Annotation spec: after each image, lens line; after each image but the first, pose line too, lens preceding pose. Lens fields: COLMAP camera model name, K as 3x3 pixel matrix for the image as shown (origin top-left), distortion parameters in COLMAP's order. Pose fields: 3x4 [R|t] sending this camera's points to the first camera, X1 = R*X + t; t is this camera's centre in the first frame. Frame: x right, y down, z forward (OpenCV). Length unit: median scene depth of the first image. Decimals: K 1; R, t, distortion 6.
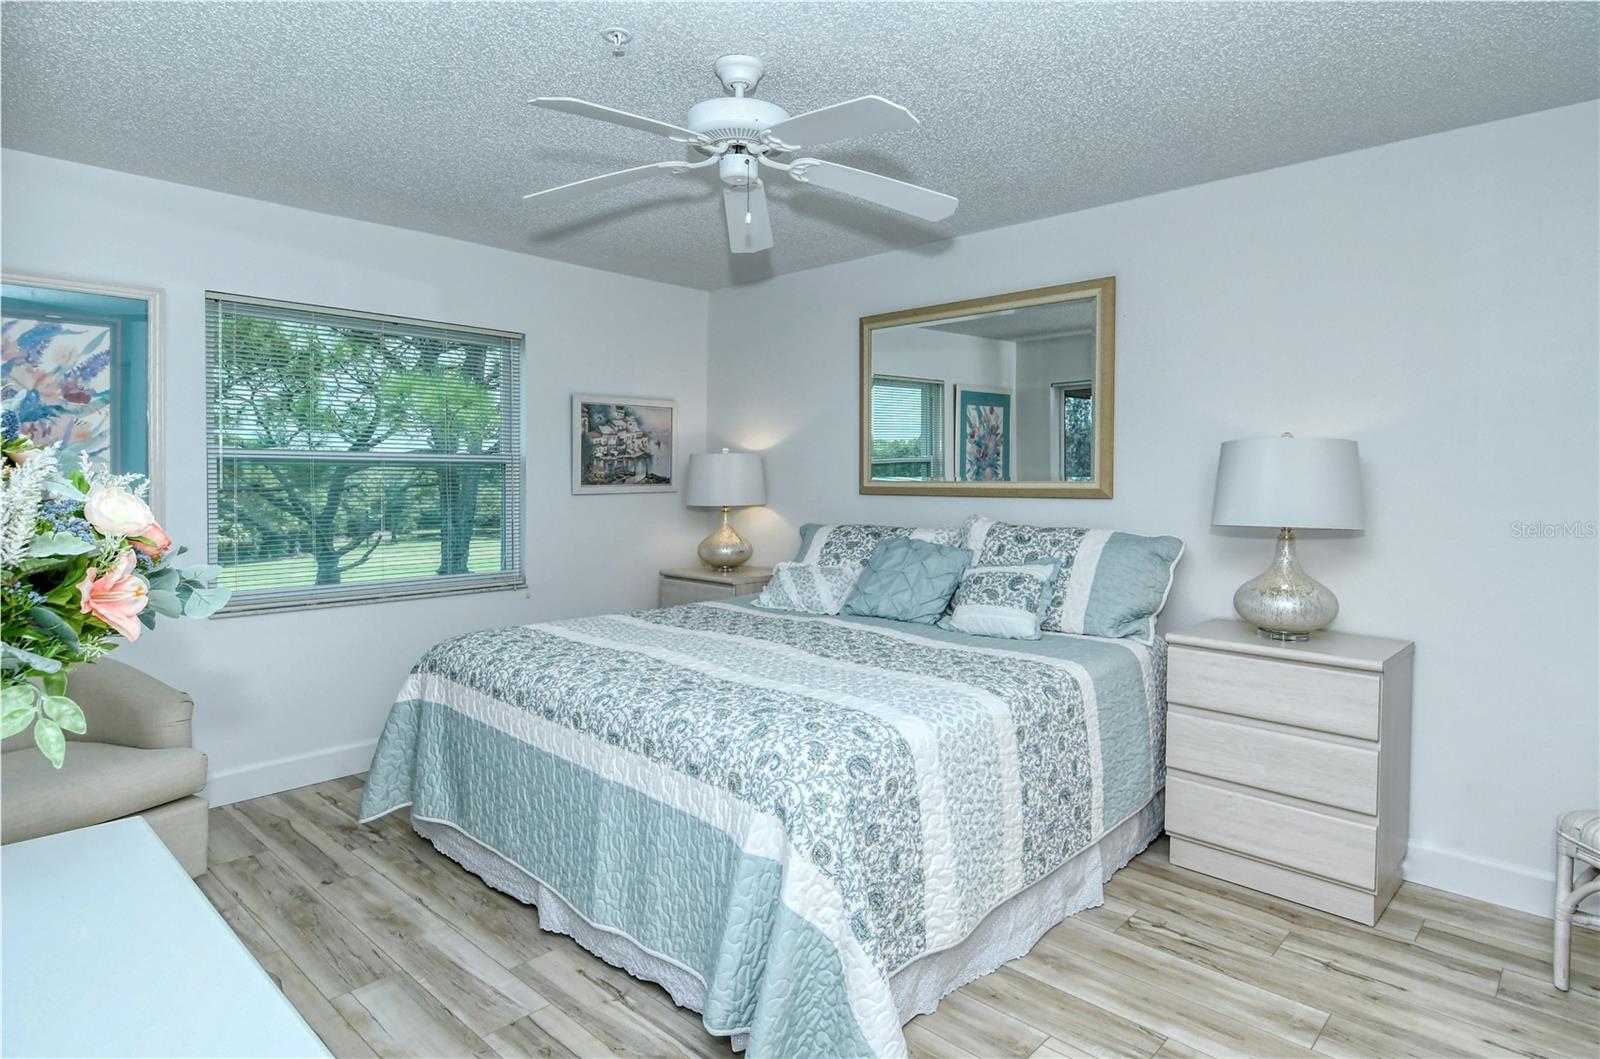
lens RADIAL K [[856.1, 0, 794.4], [0, 856.1, 493.9], [0, 0, 1]] dist [0.039541, -0.017496]
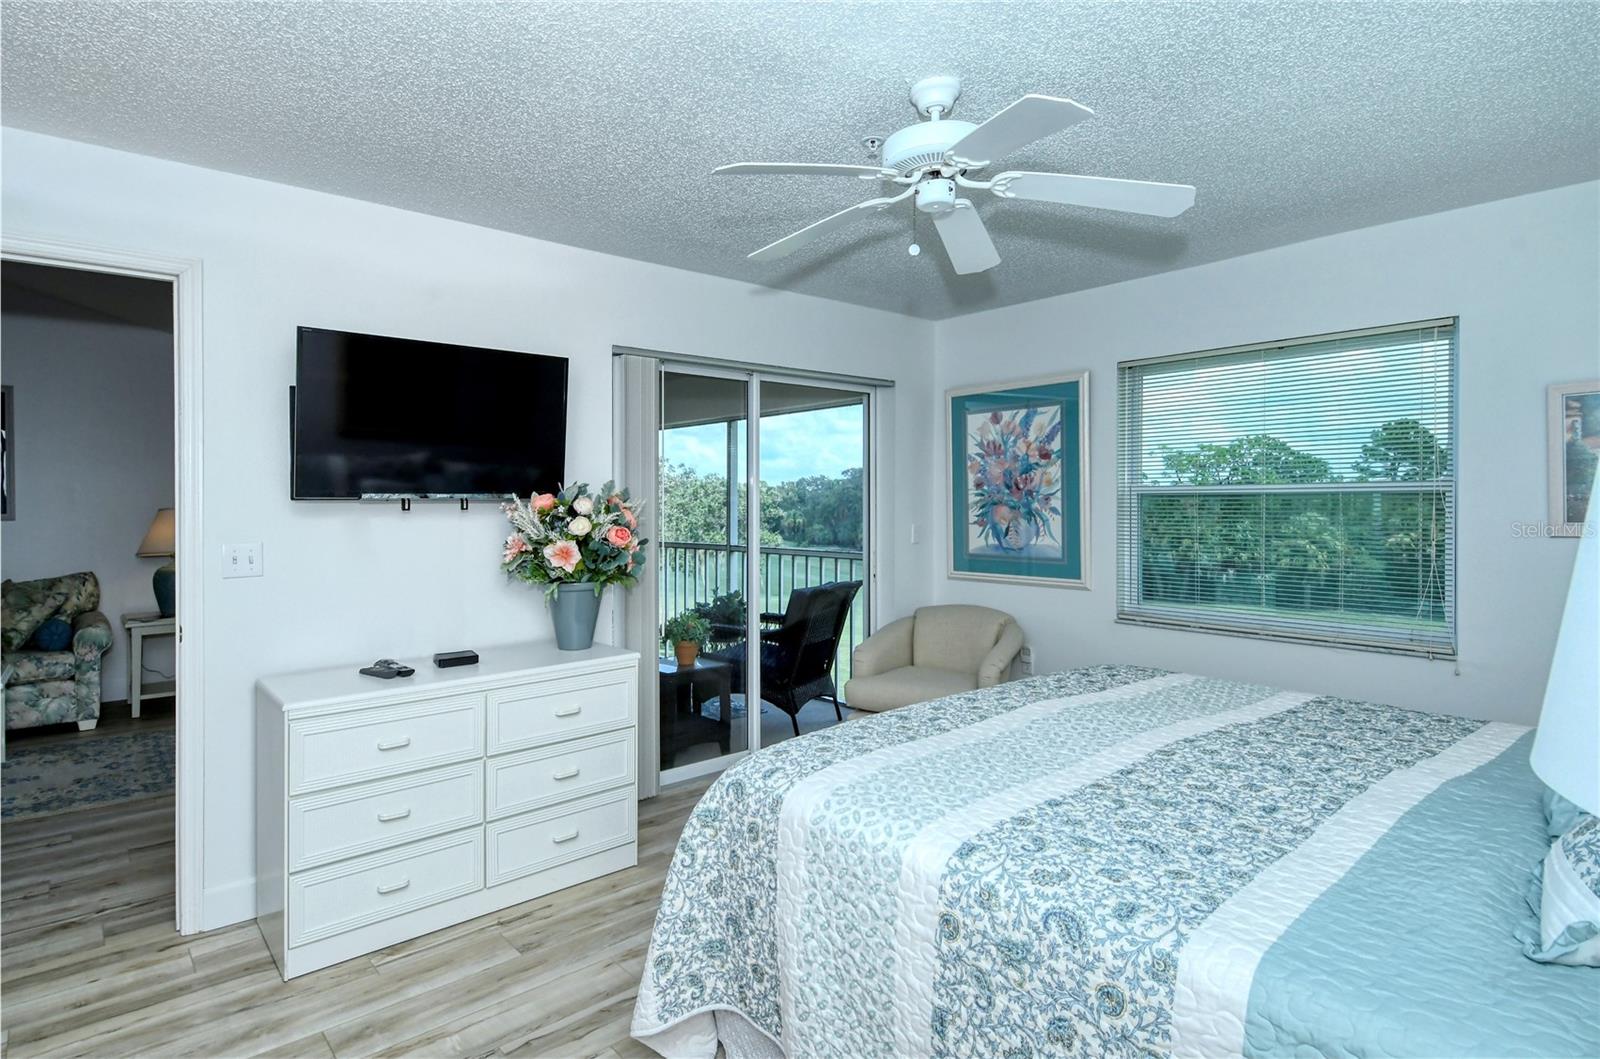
lens RADIAL K [[835.0, 0, 744.3], [0, 835.0, 503.0], [0, 0, 1]] dist [0.000164, -0.017306]
pose [[-0.112599, -0.002541, -0.993637, 0.717939], [-0.011175, 0.999937, -0.001291, -0.026238], [0.993578, 0.010958, -0.112620, 0.732726]]
